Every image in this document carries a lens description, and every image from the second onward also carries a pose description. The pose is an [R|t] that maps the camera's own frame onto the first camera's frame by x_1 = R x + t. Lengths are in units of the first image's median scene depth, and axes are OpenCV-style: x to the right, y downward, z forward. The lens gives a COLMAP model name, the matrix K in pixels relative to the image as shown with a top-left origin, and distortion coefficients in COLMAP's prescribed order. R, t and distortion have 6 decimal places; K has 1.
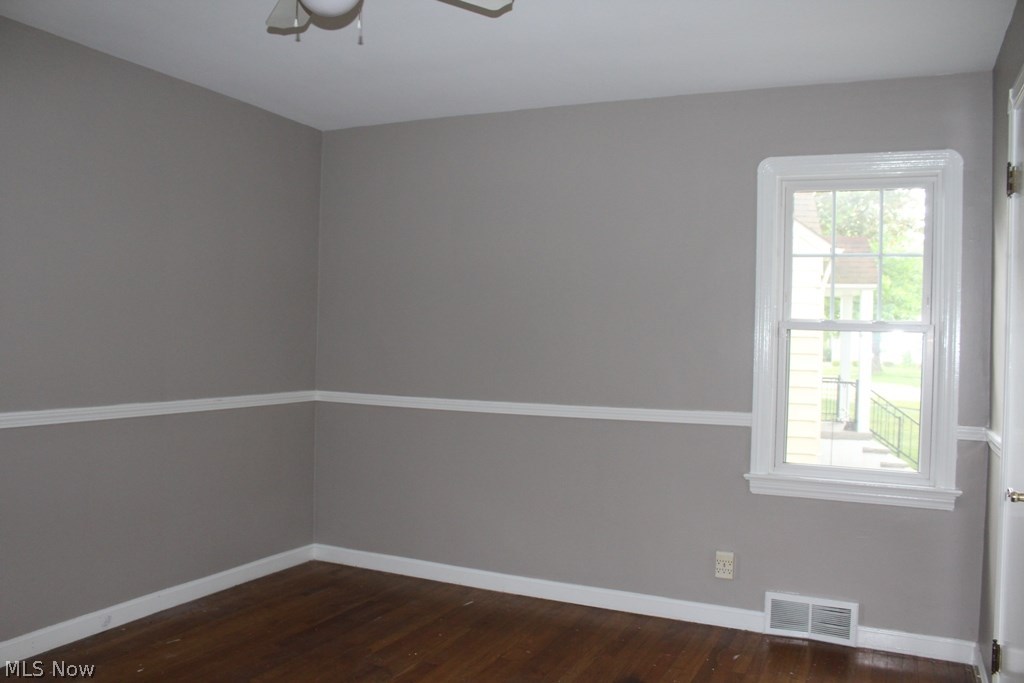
lens RADIAL K [[863.0, 0, 507.6], [0, 863.0, 339.2], [0, 0, 1]] dist [-0.106406, 0.035786]
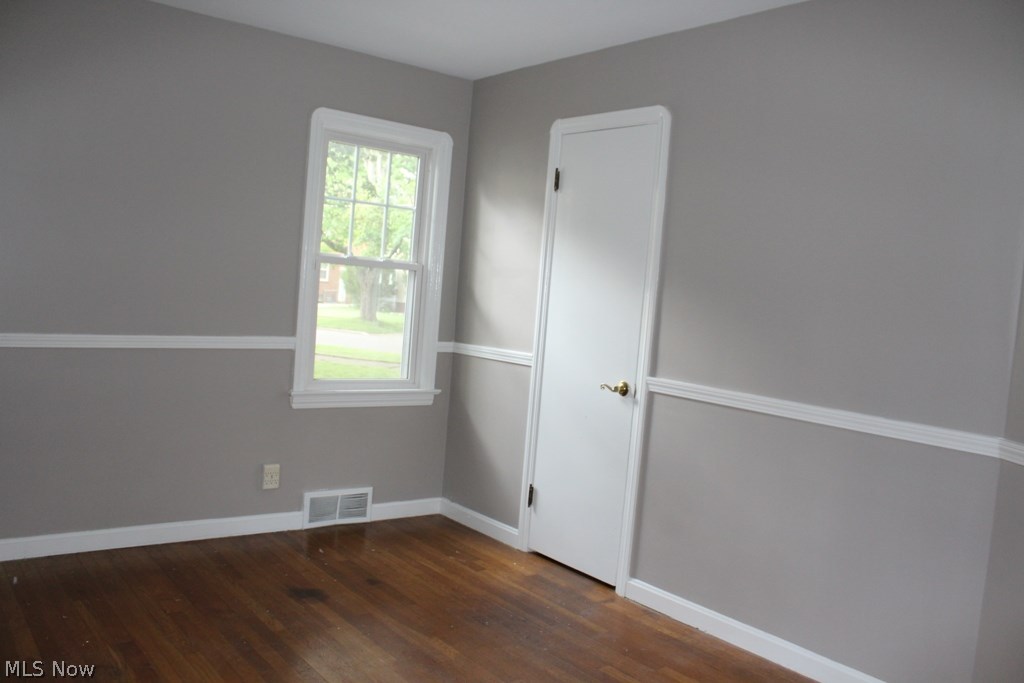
lens RADIAL K [[863.0, 0, 509.6], [0, 863.0, 337.1], [0, 0, 1]] dist [-0.106406, 0.035786]
pose [[0.441476, -0.043493, 0.896218, -0.600478], [-0.064901, 0.994660, 0.080241, -0.020893], [-0.894923, -0.093590, 0.436296, 0.272961]]
